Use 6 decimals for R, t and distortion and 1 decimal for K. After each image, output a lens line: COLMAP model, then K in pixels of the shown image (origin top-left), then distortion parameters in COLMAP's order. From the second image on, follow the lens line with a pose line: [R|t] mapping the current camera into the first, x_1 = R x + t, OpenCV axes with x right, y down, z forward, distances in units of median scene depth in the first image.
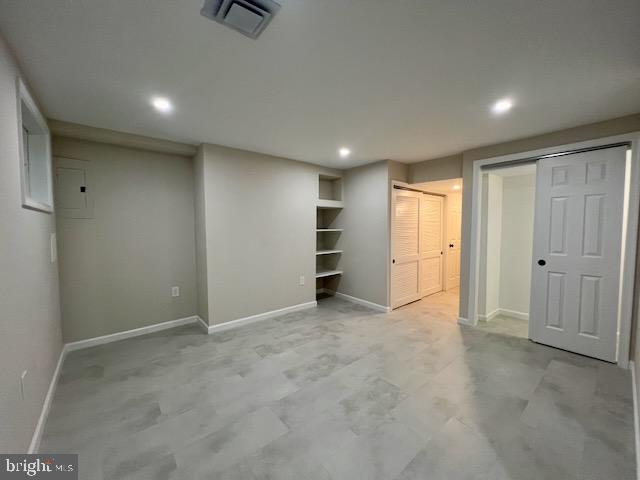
lens RADIAL K [[254.3, 0, 313.8], [0, 254.3, 235.9], [0, 0, 1]] dist [-0.000236, -0.000233]
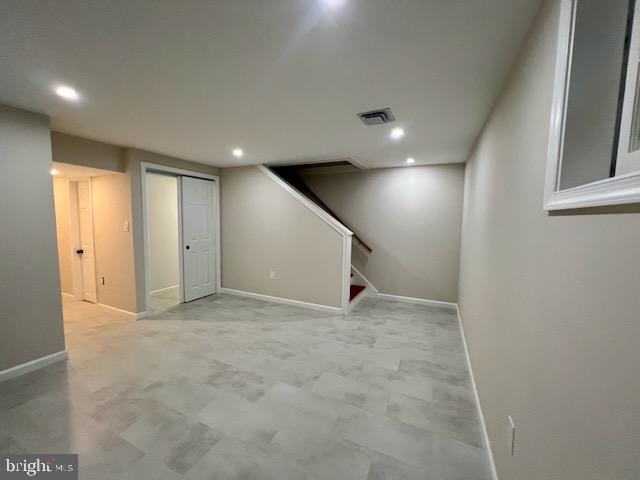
lens RADIAL K [[260.3, 0, 317.8], [0, 260.3, 239.9], [0, 0, 1]] dist [0.000673, -0.000725]
pose [[-0.435231, -0.077597, 0.896968, -0.767493], [0.020554, 0.995163, 0.096065, -0.067890], [-0.900084, 0.060246, -0.431531, 0.925528]]
